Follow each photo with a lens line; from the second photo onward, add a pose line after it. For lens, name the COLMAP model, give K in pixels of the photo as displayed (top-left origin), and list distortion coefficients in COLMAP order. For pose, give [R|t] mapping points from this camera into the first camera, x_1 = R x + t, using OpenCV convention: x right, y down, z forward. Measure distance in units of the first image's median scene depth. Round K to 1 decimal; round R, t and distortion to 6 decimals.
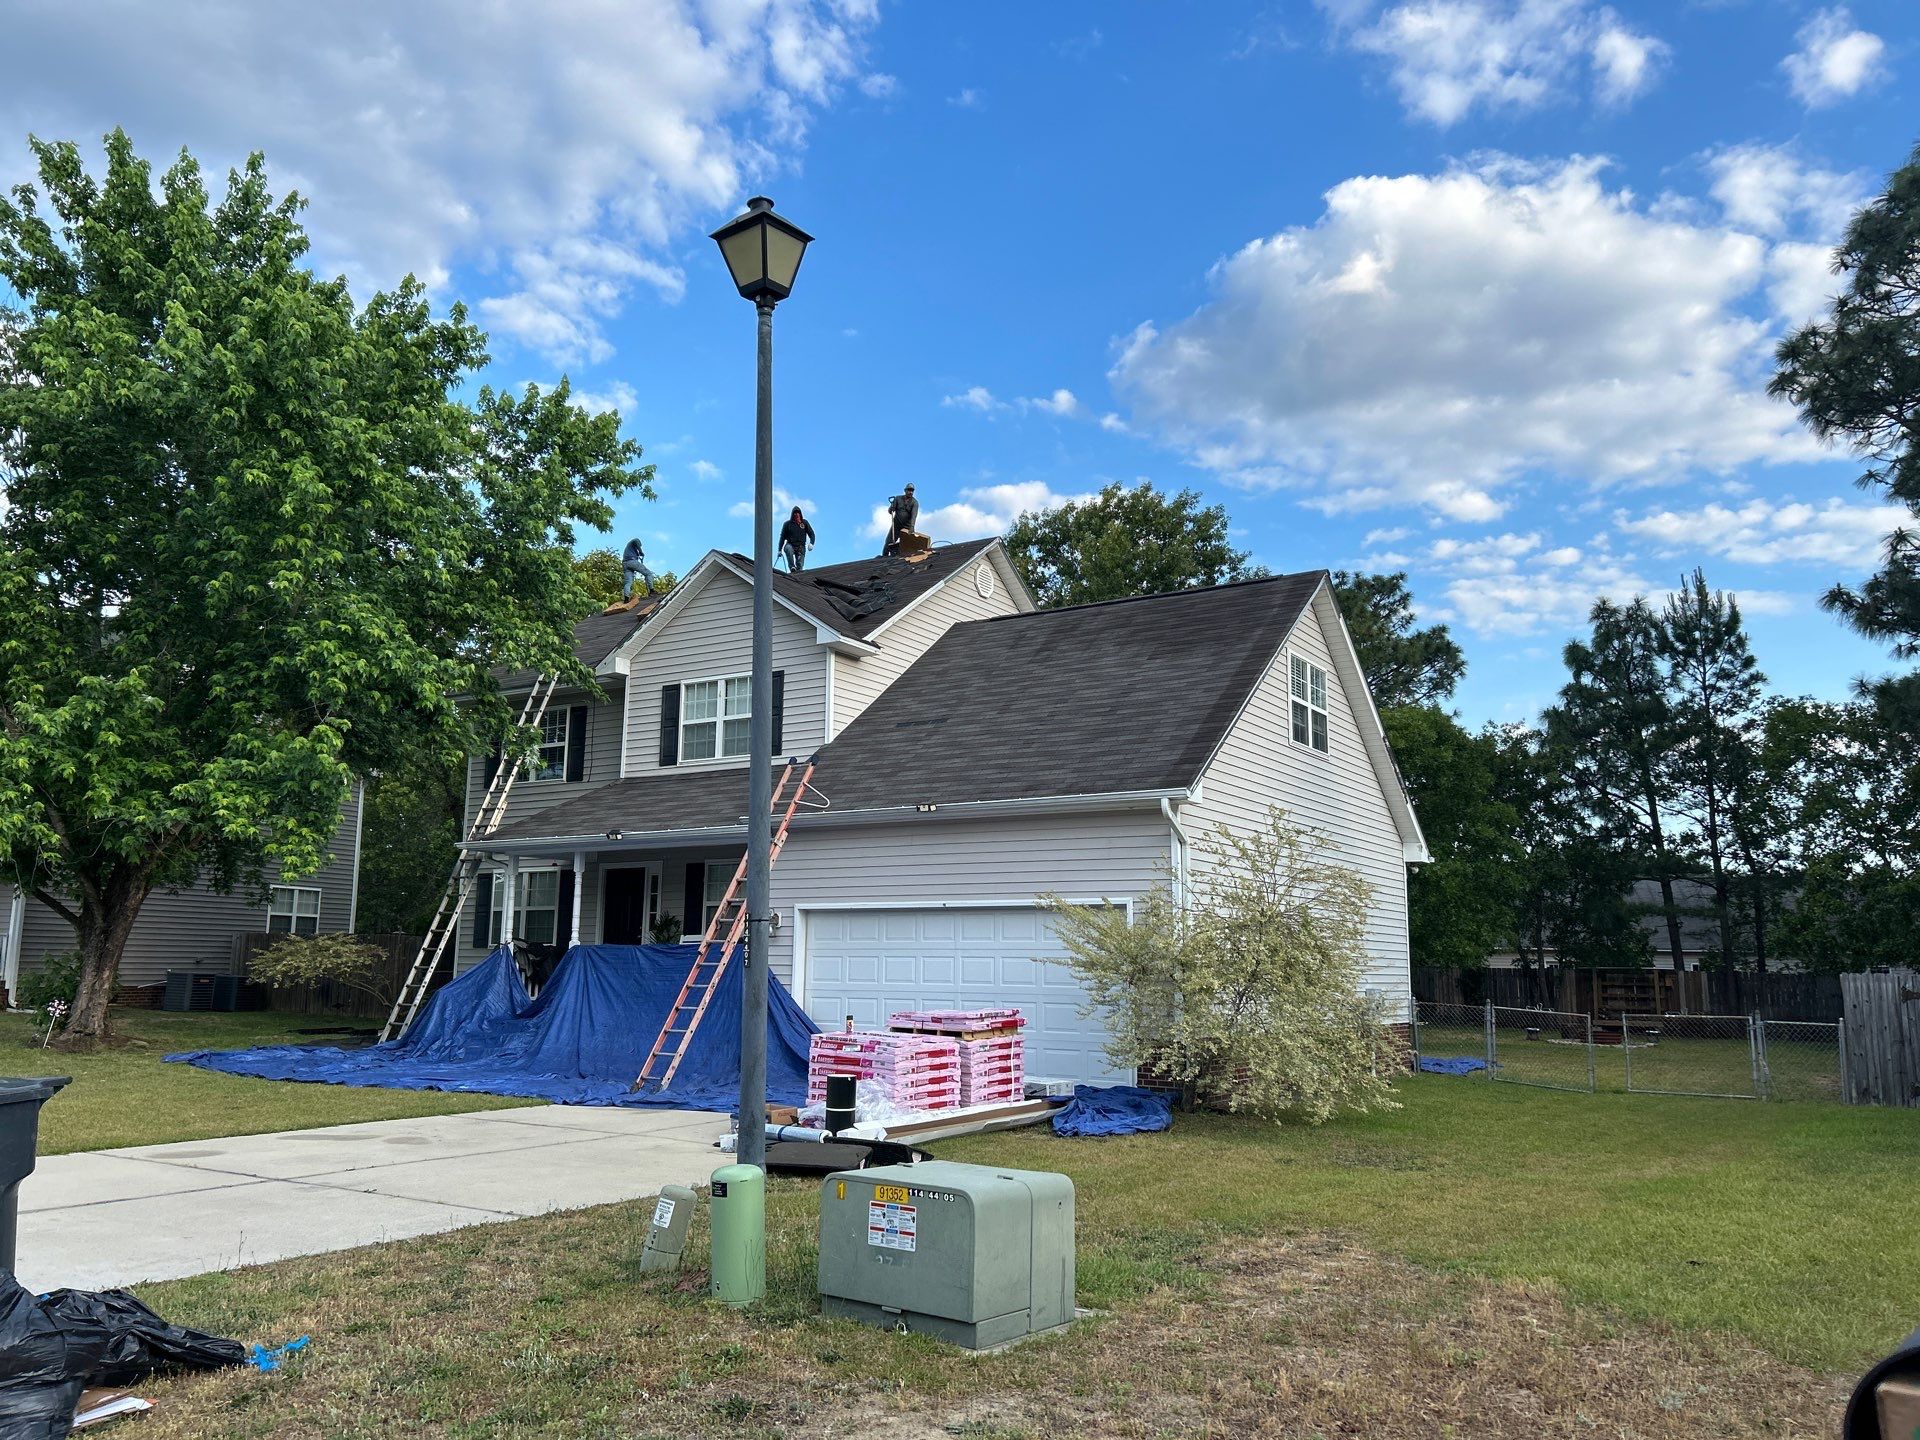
lens RADIAL K [[1431.9, 0, 958.8], [0, 1431.9, 736.9], [0, 0, 1]] dist [0.056157, -0.004926]
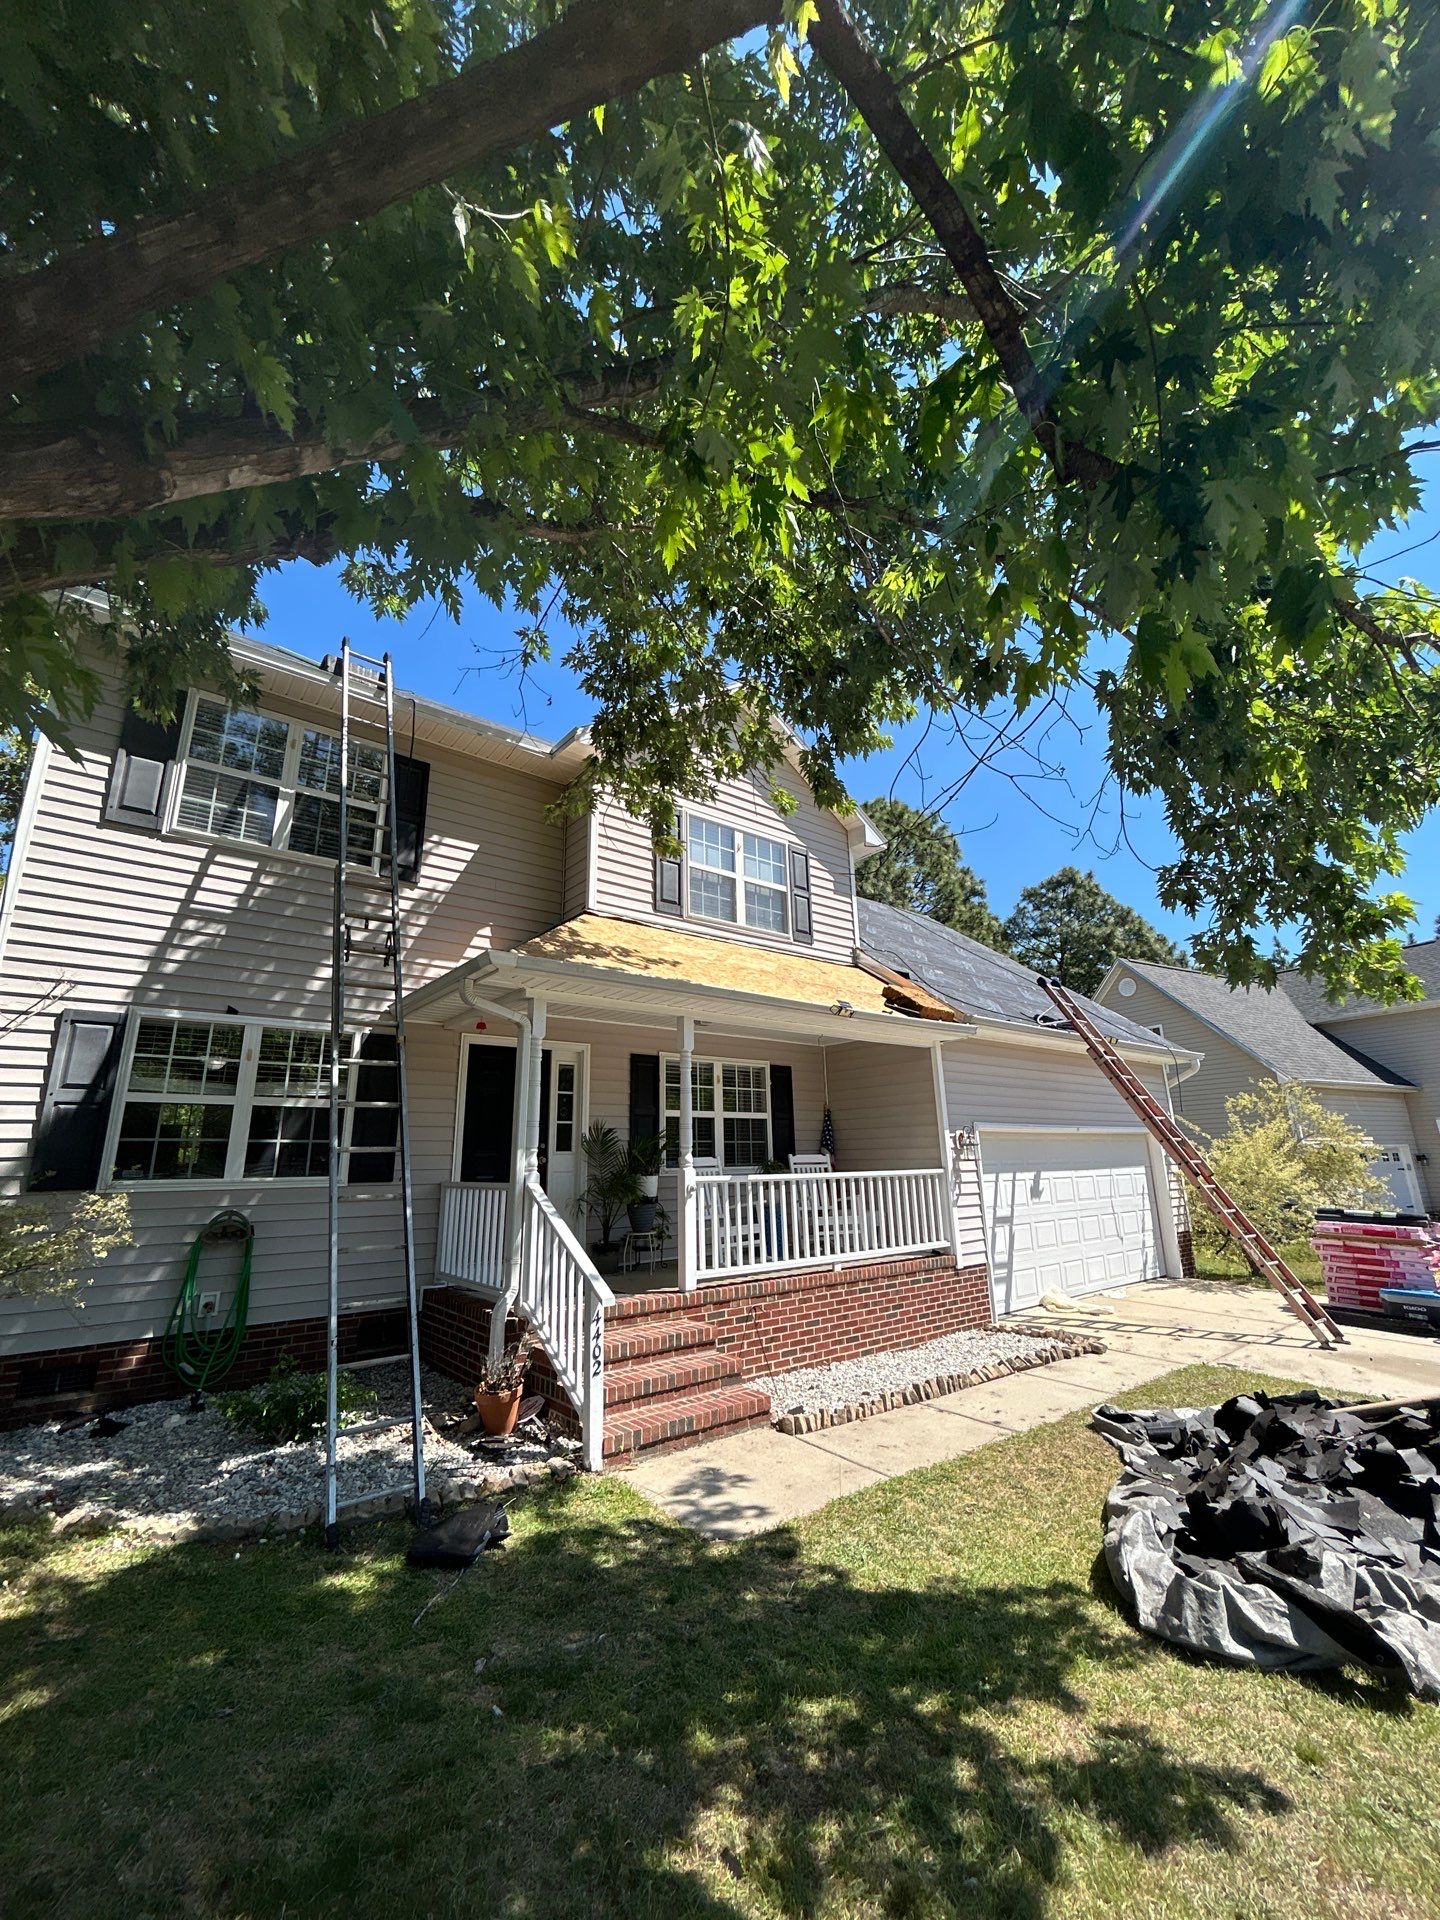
lens RADIAL K [[787.7, 0, 719.6], [0, 787.7, 959.6], [0, 0, 1]] dist [0.000083, -0.000232]
pose [[0.317860, 0.216178, 0.923164, -0.609857], [-0.133740, 0.974148, -0.182068, 0.121658], [-0.938658, -0.065592, 0.338555, 0.939498]]
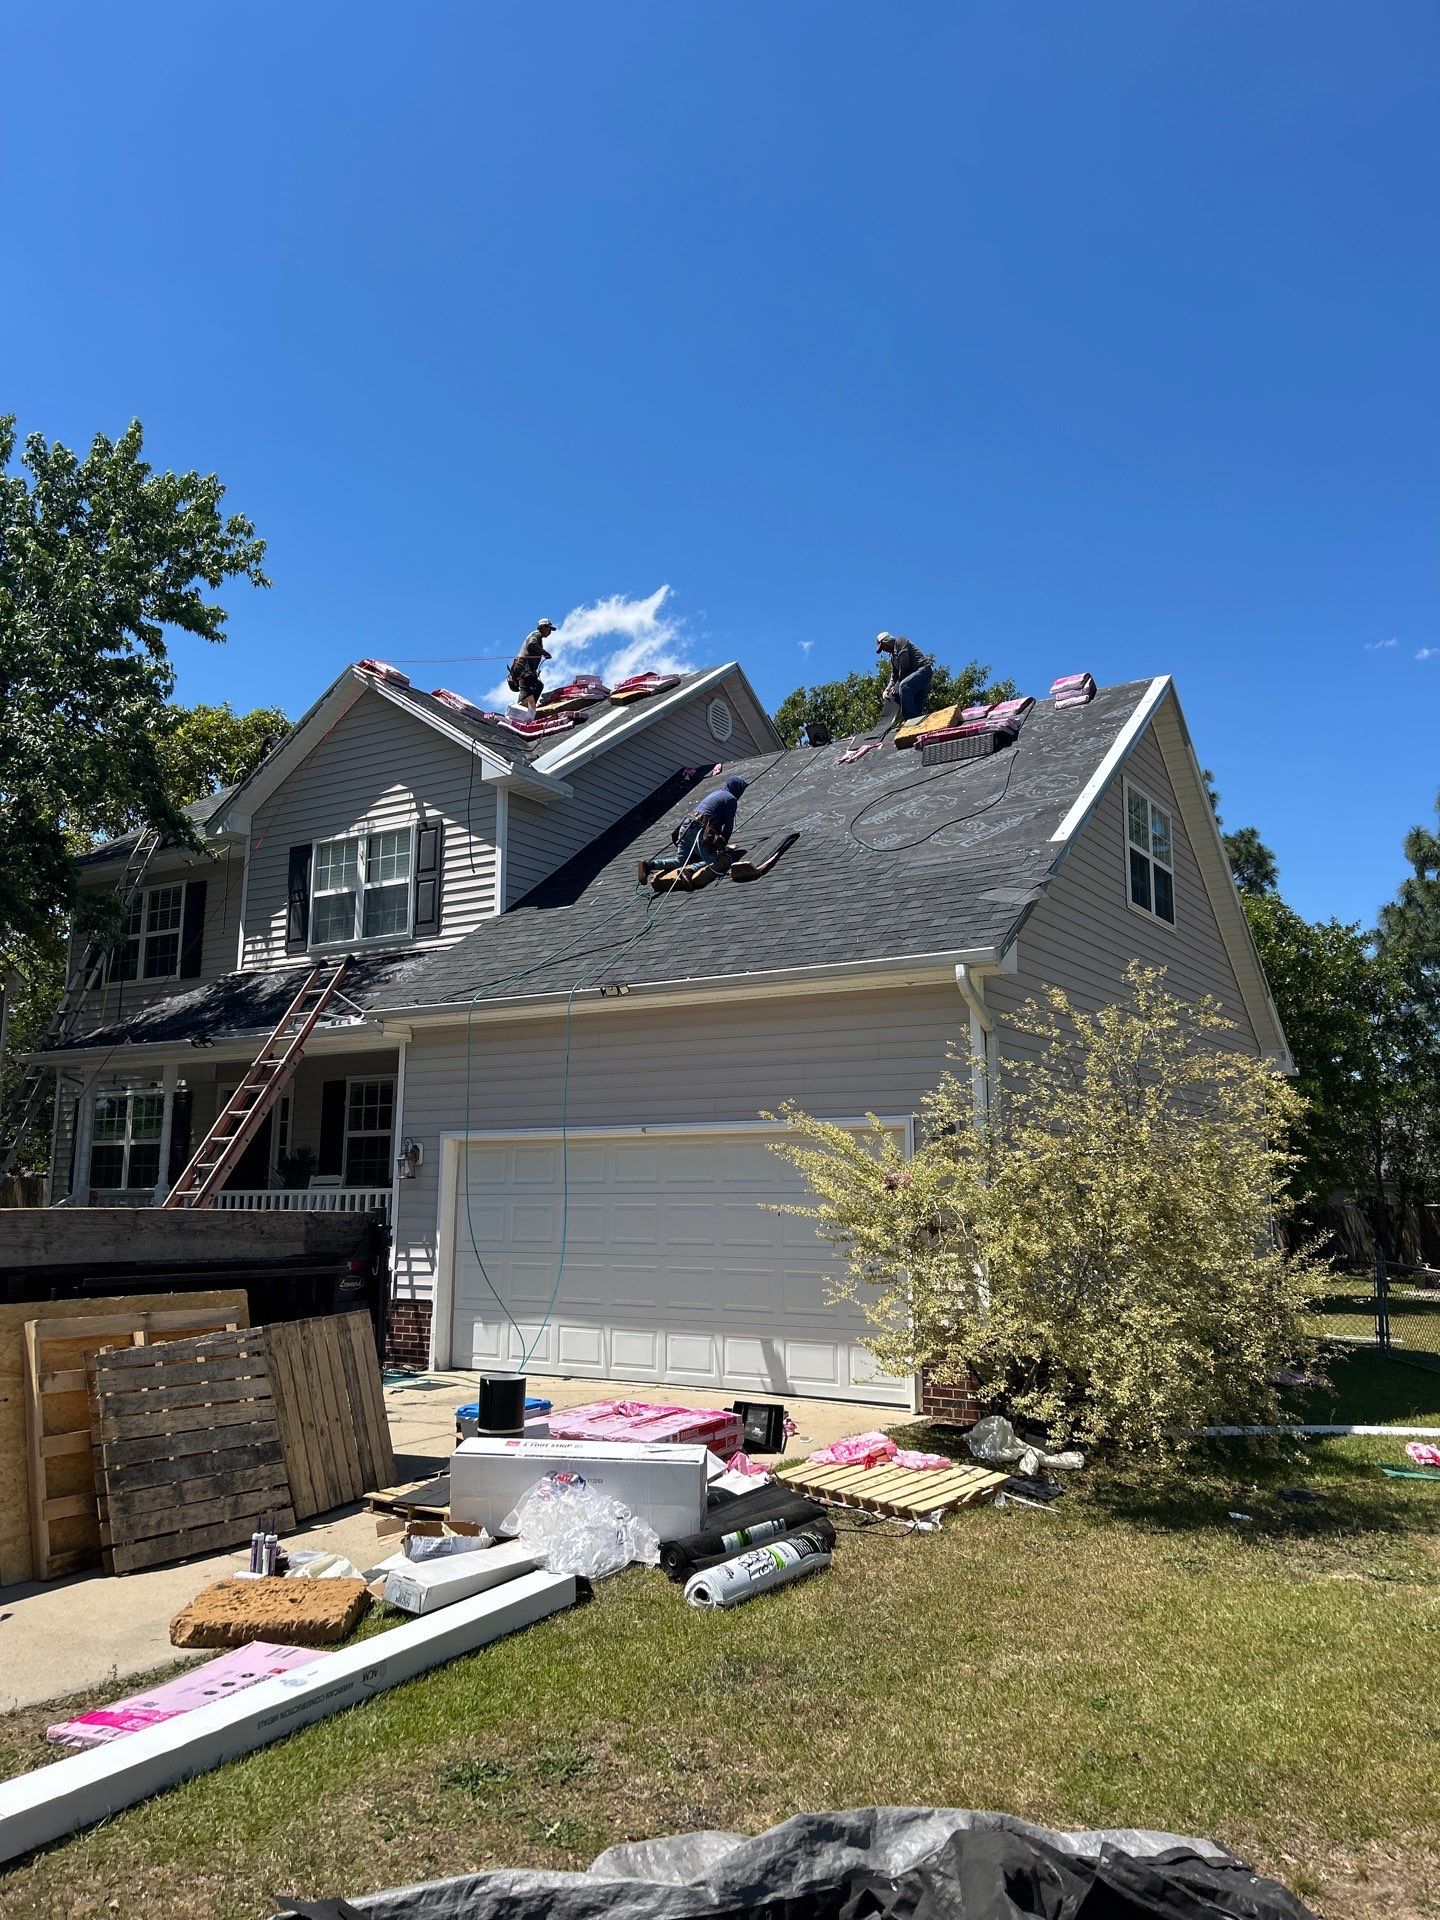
lens RADIAL K [[1427.5, 0, 736.7], [0, 1427.5, 990.1], [0, 0, 1]] dist [0.067559, -0.002765]
pose [[0.999970, -0.007774, -0.000302, 0.032102], [0.007776, 0.999919, 0.010125, 0.038441], [0.000223, -0.010127, 0.999949, 0.273385]]
